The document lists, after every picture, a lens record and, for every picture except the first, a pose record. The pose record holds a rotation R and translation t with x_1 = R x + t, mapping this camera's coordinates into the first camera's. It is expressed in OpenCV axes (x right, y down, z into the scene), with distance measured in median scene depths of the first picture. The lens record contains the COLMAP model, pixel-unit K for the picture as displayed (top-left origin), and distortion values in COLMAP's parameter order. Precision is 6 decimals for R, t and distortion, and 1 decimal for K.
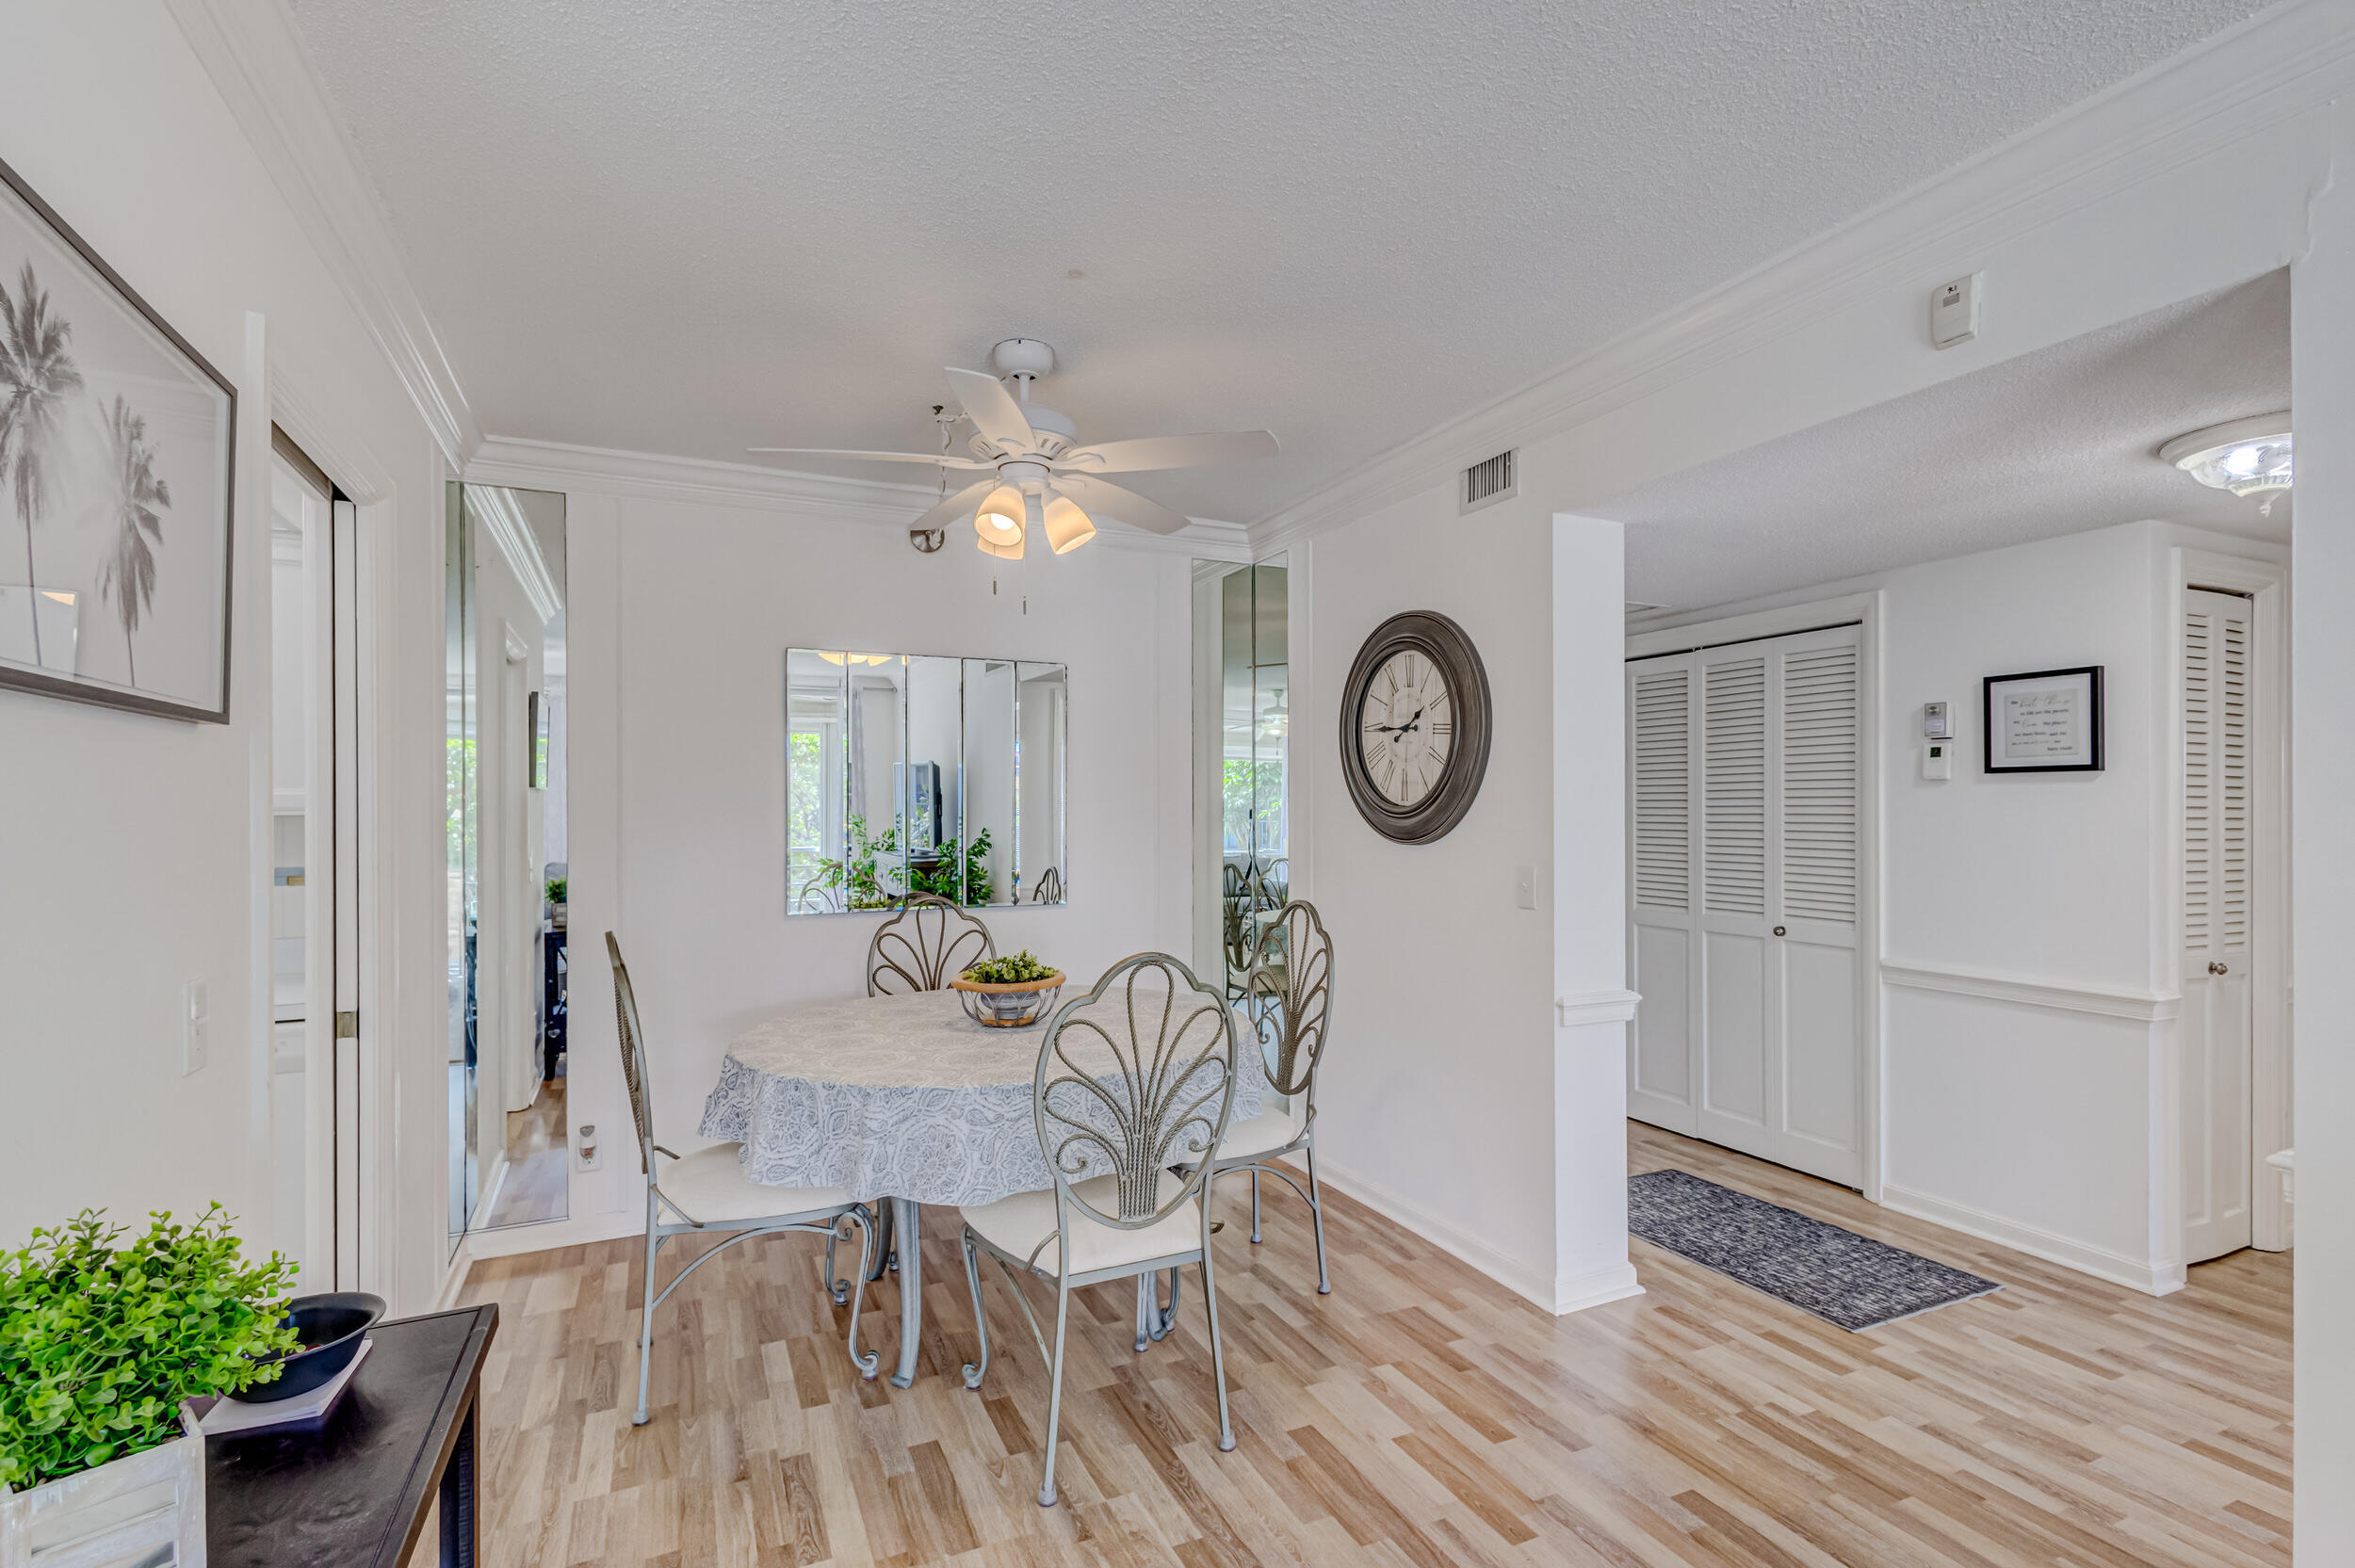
lens RADIAL K [[1105.7, 0, 1183.5], [0, 1105.7, 807.3], [0, 0, 1]] dist [0.011828, 0.000401]
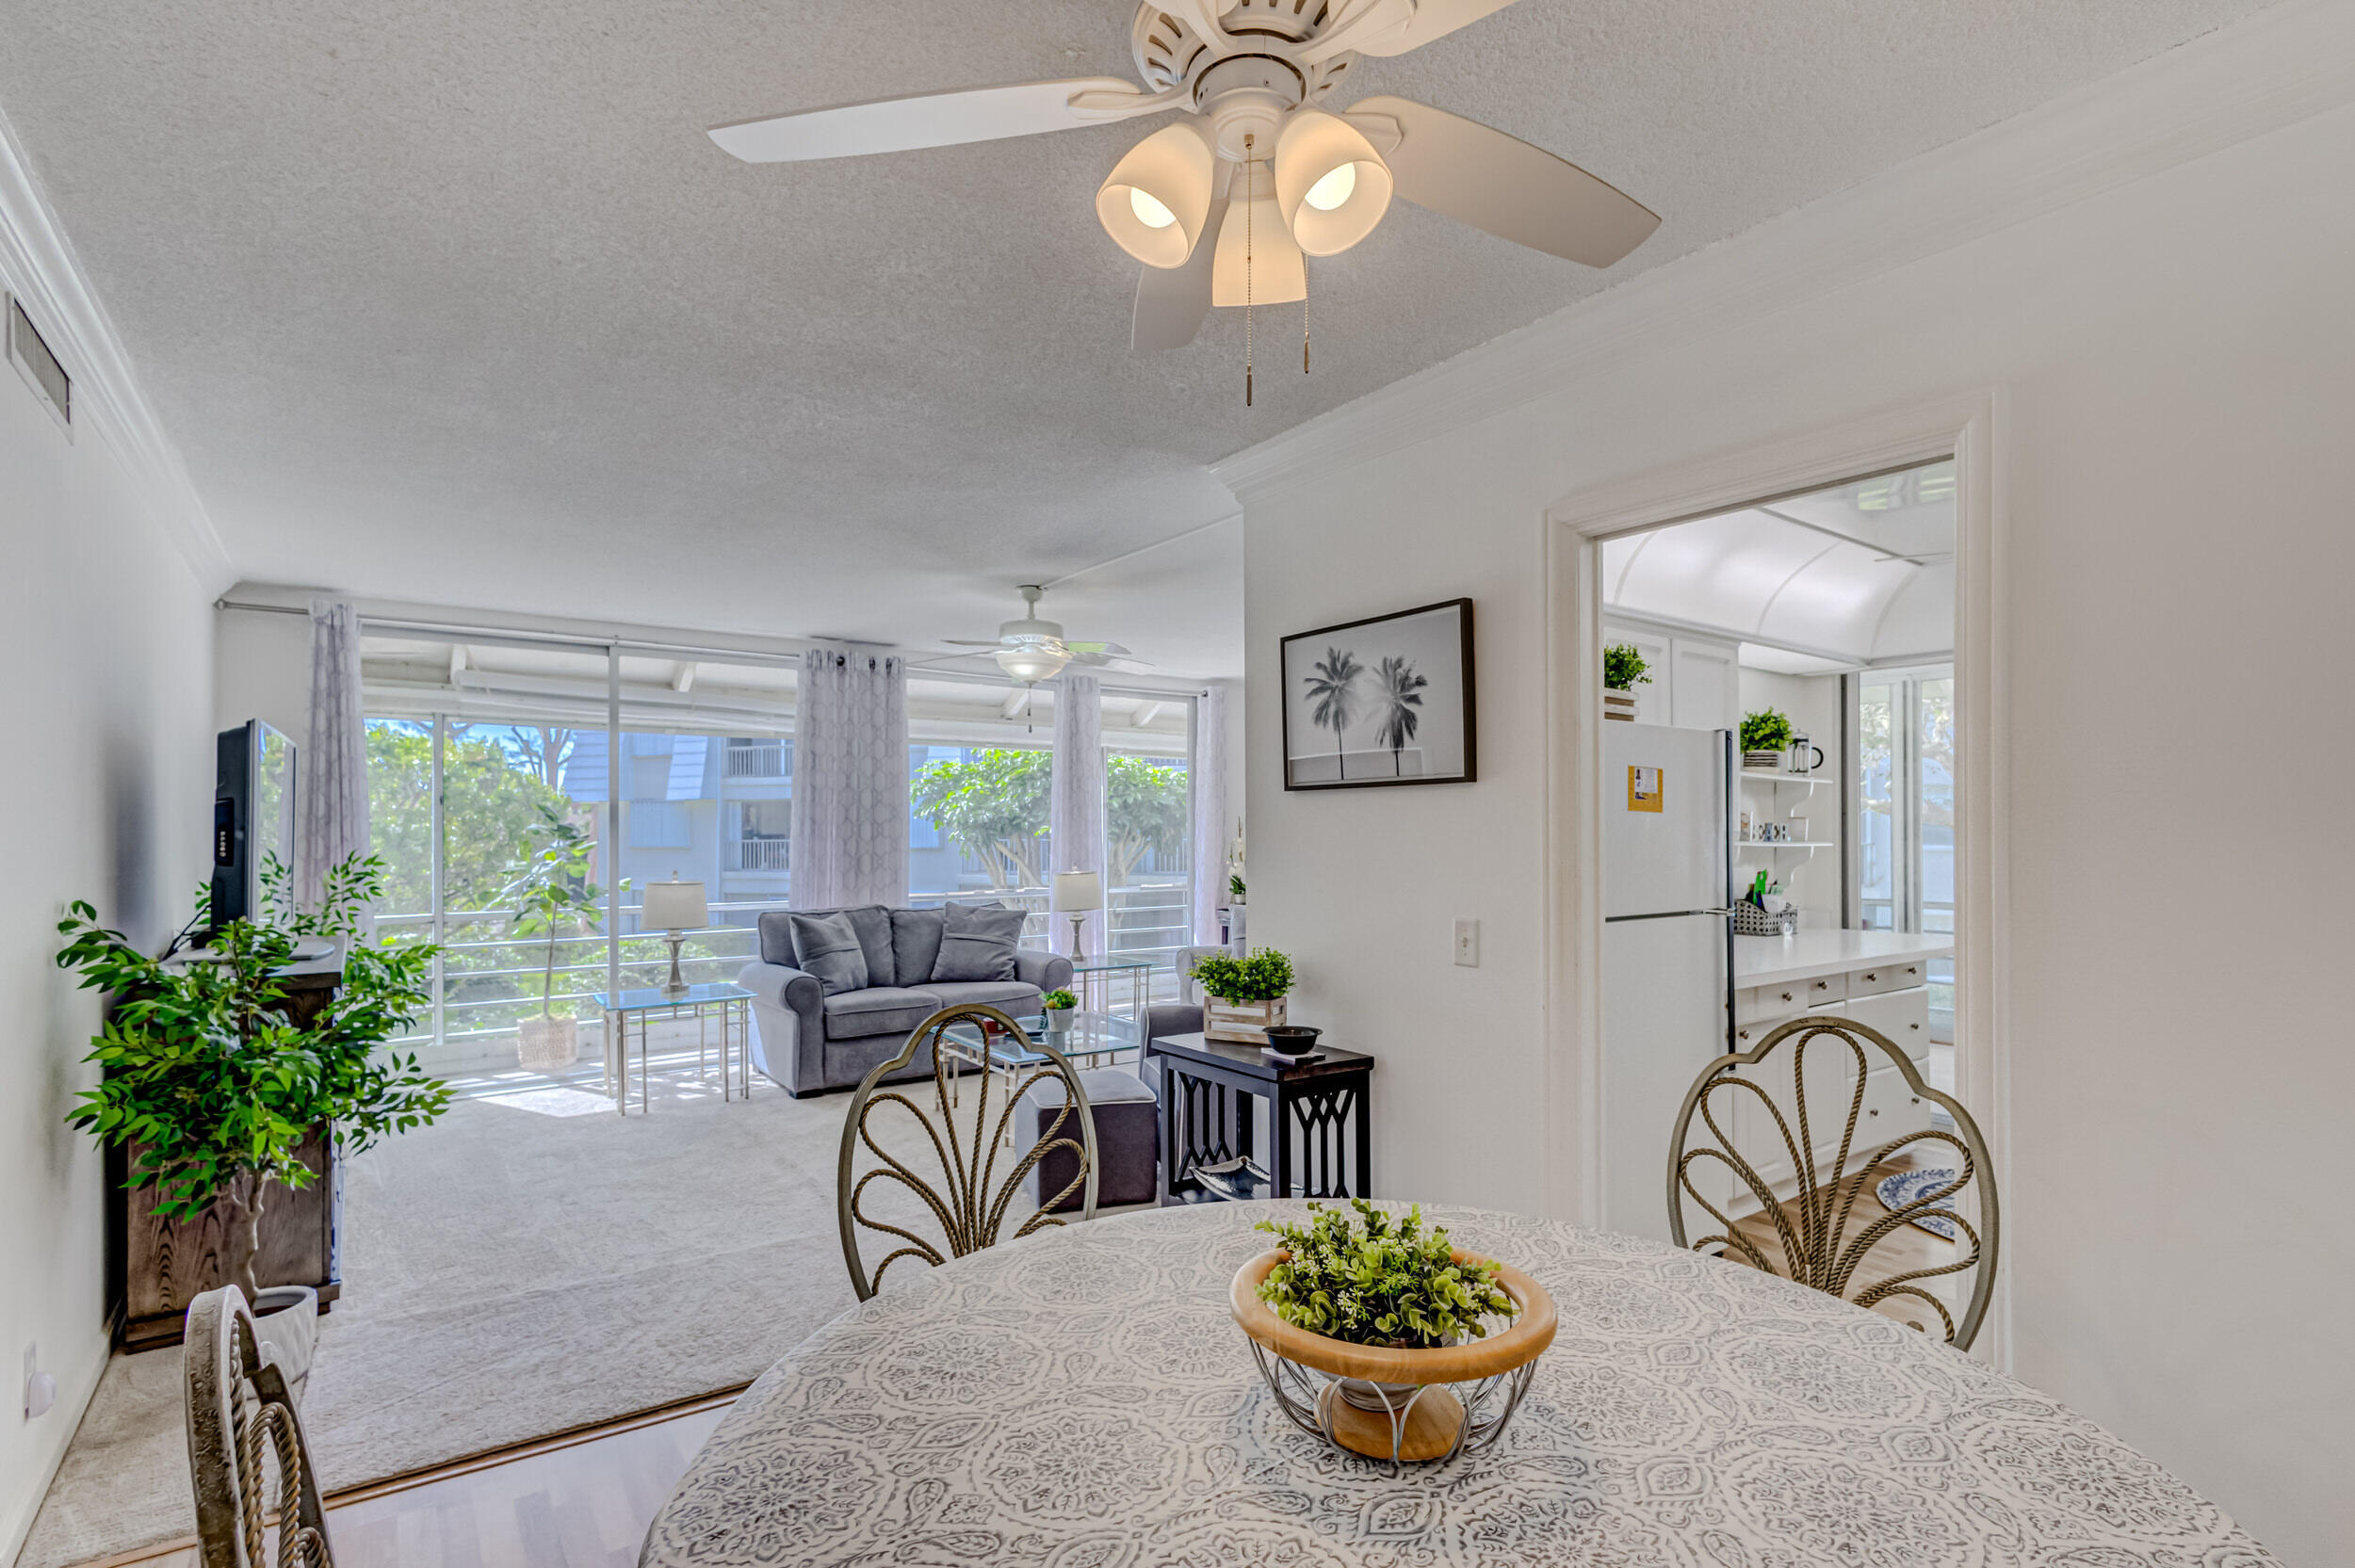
lens RADIAL K [[1105.7, 0, 1194.2], [0, 1105.7, 817.1], [0, 0, 1]] dist [0.011828, 0.000401]
pose [[-0.980743, -0.001837, -0.195296, -0.040803], [0.000451, 0.999932, -0.011666, -0.000026], [0.195304, -0.011530, -0.980675, 1.366747]]
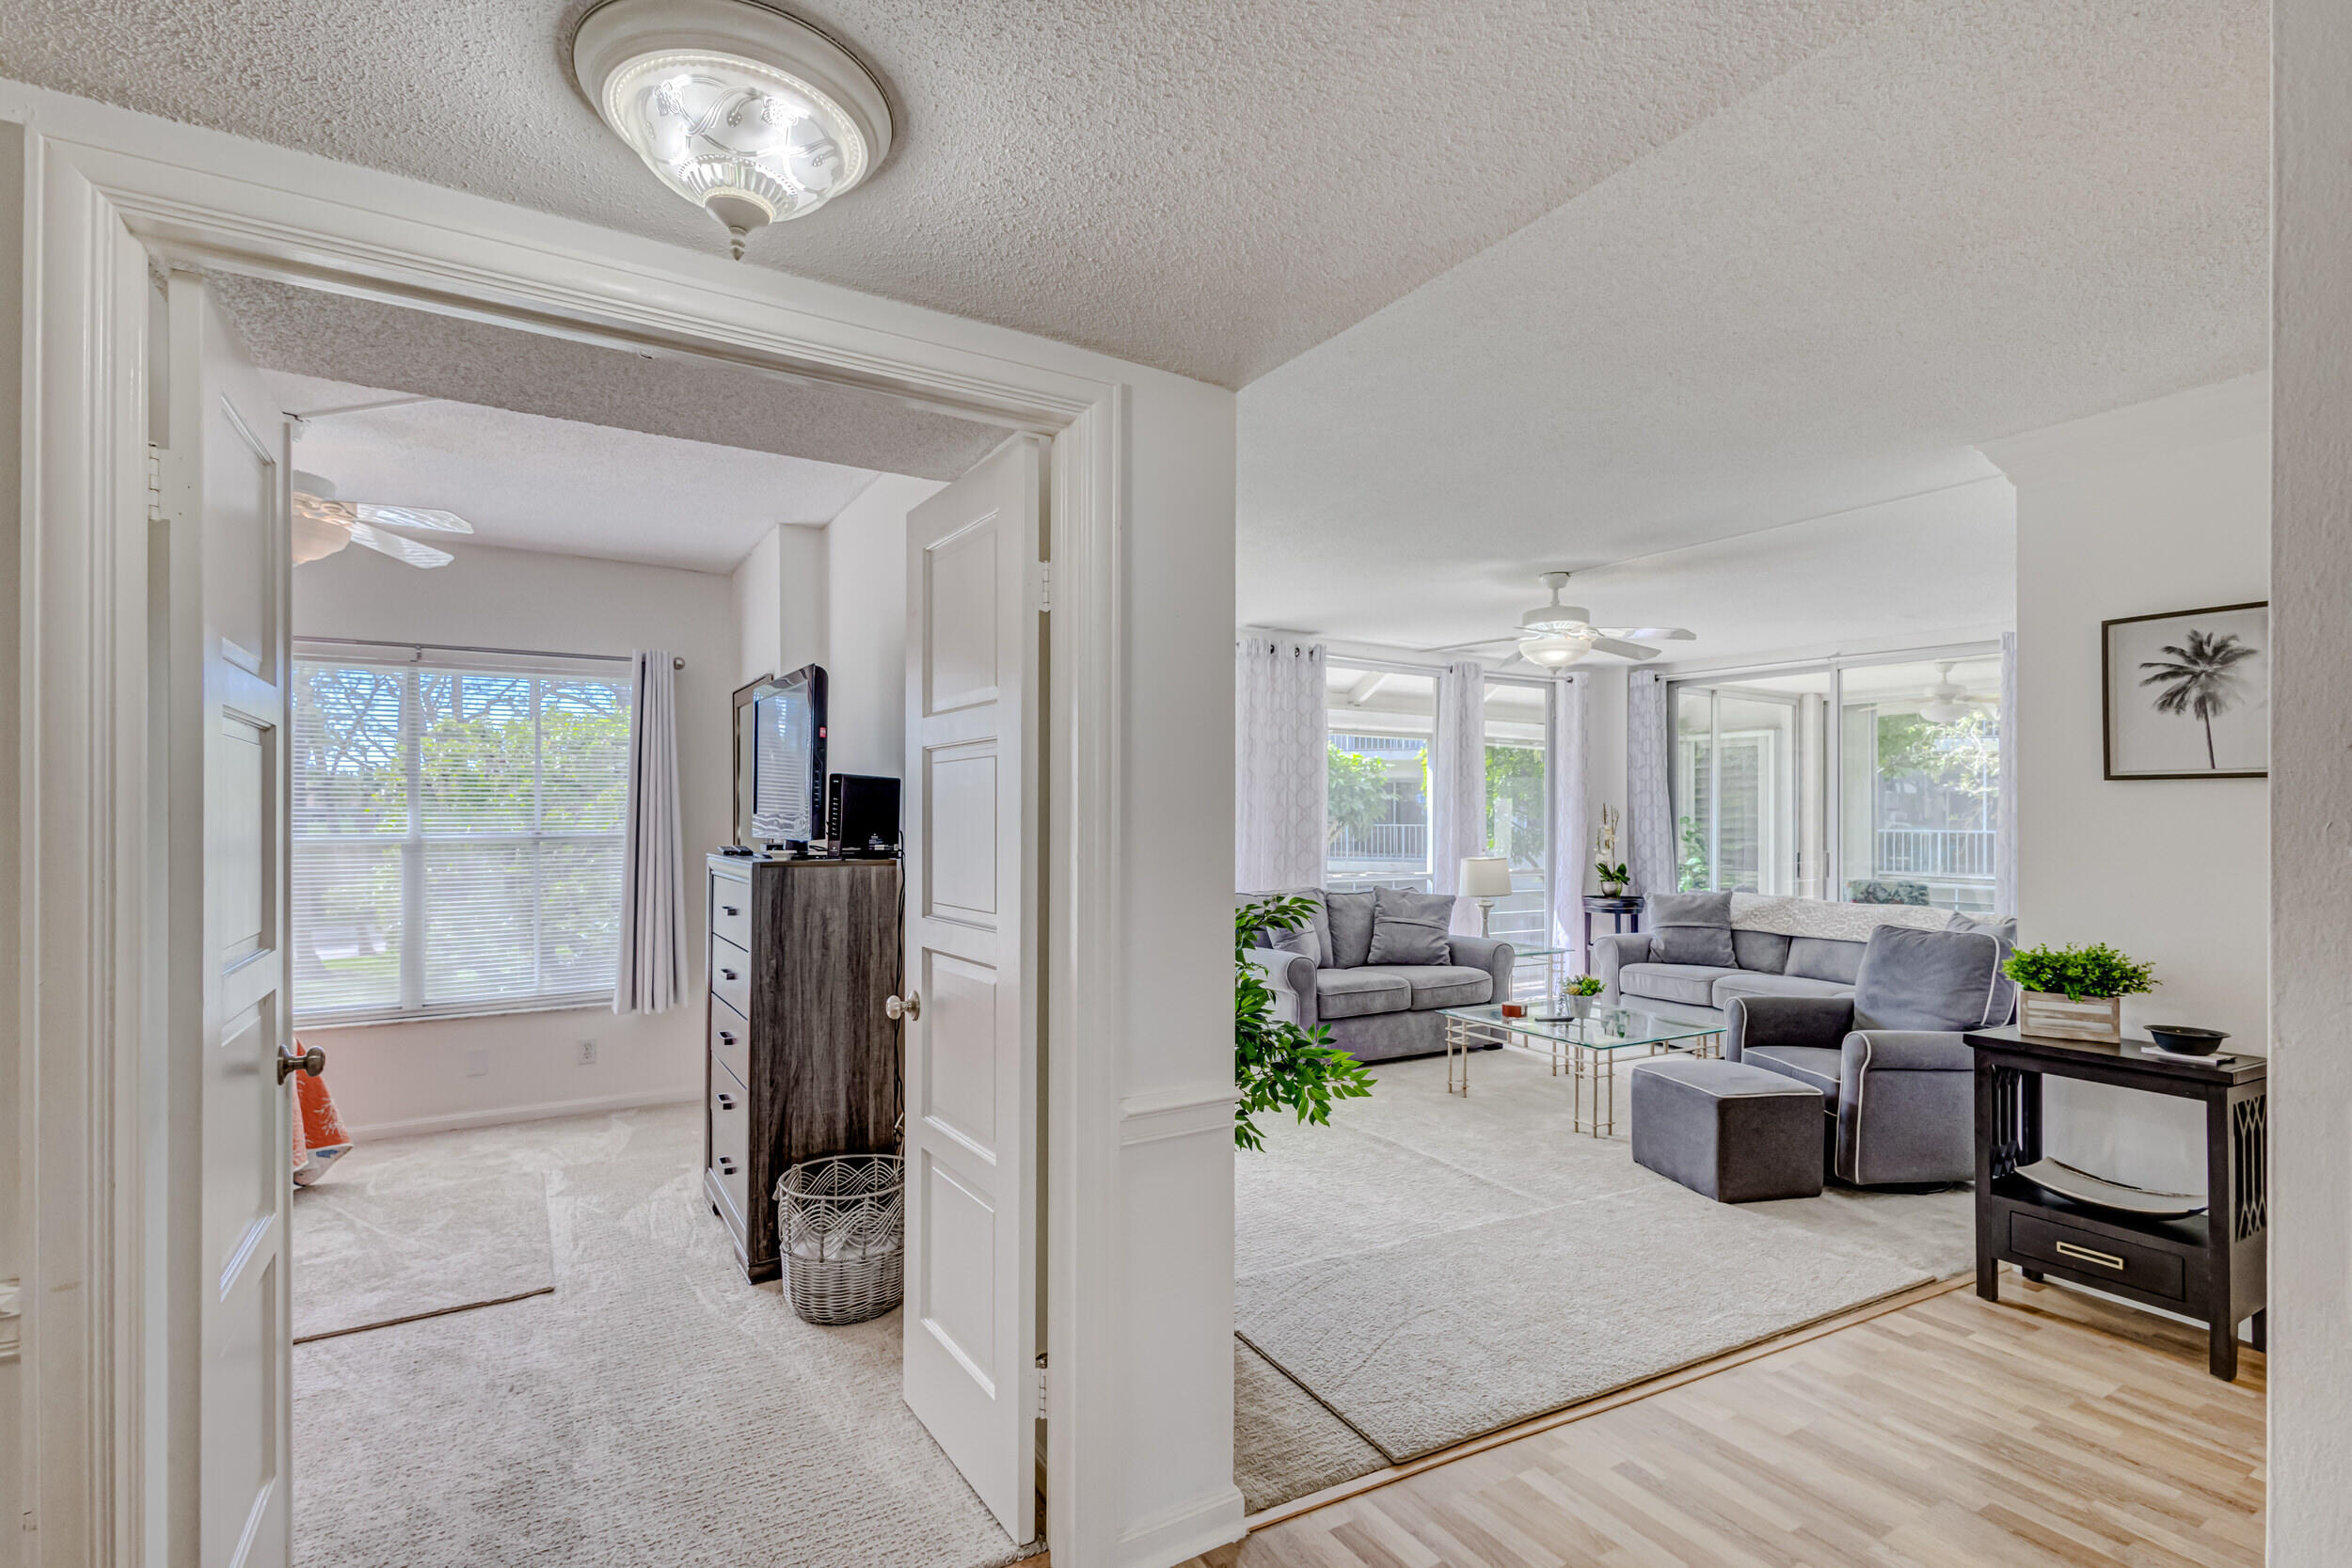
lens RADIAL K [[1104.3, 0, 1177.3], [0, 1104.3, 799.9], [0, 0, 1]] dist [0.011828, 0.000401]
pose [[-0.993669, -0.009136, -0.111977, 0.668772], [-0.007682, 0.999881, -0.013408, 0.002643], [0.112086, -0.012462, -0.993620, 1.276185]]
